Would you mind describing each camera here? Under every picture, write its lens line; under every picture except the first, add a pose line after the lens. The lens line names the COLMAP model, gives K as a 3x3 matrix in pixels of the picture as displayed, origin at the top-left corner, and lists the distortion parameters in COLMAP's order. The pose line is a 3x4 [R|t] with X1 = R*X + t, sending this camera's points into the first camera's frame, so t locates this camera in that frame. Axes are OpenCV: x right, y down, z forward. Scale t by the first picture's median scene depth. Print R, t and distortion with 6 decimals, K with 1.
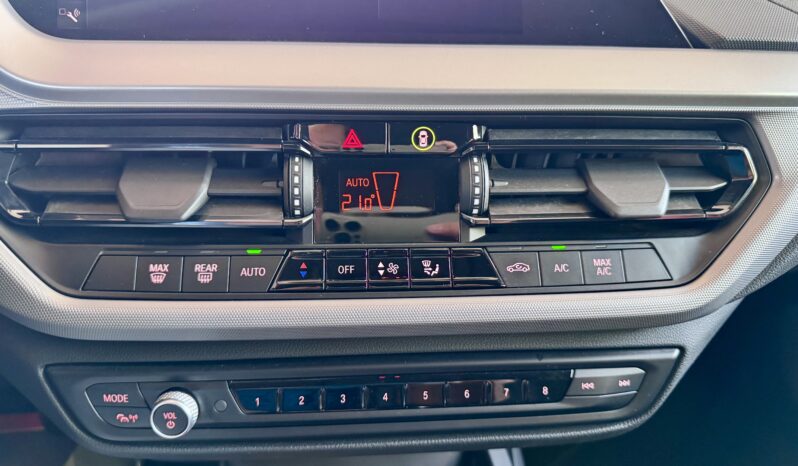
lens RADIAL K [[565.6, 0, 399.0], [0, 565.6, 236.4], [0, 0, 1]] dist [0.086535, -0.168585]
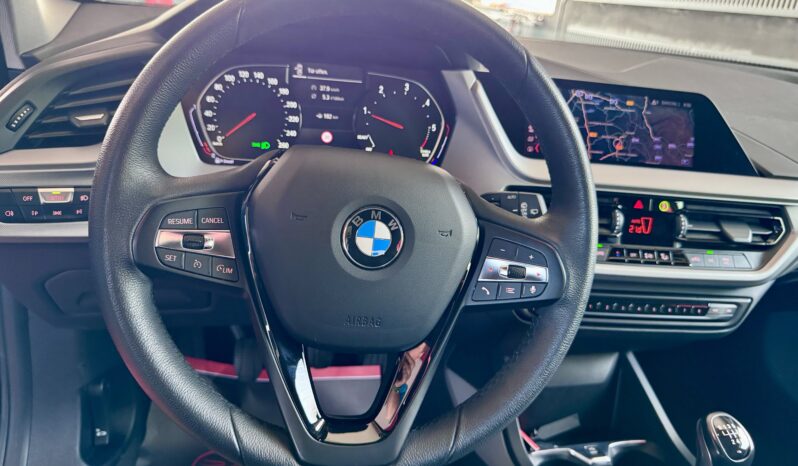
lens RADIAL K [[565.6, 0, 399.0], [0, 565.6, 236.4], [0, 0, 1]] dist [0.086535, -0.168585]
pose [[0.996904, 0.070409, 0.034996, -1.178011], [-0.067993, 0.995500, -0.065998, 0.207775], [-0.039486, 0.063414, 0.997206, -1.467398]]
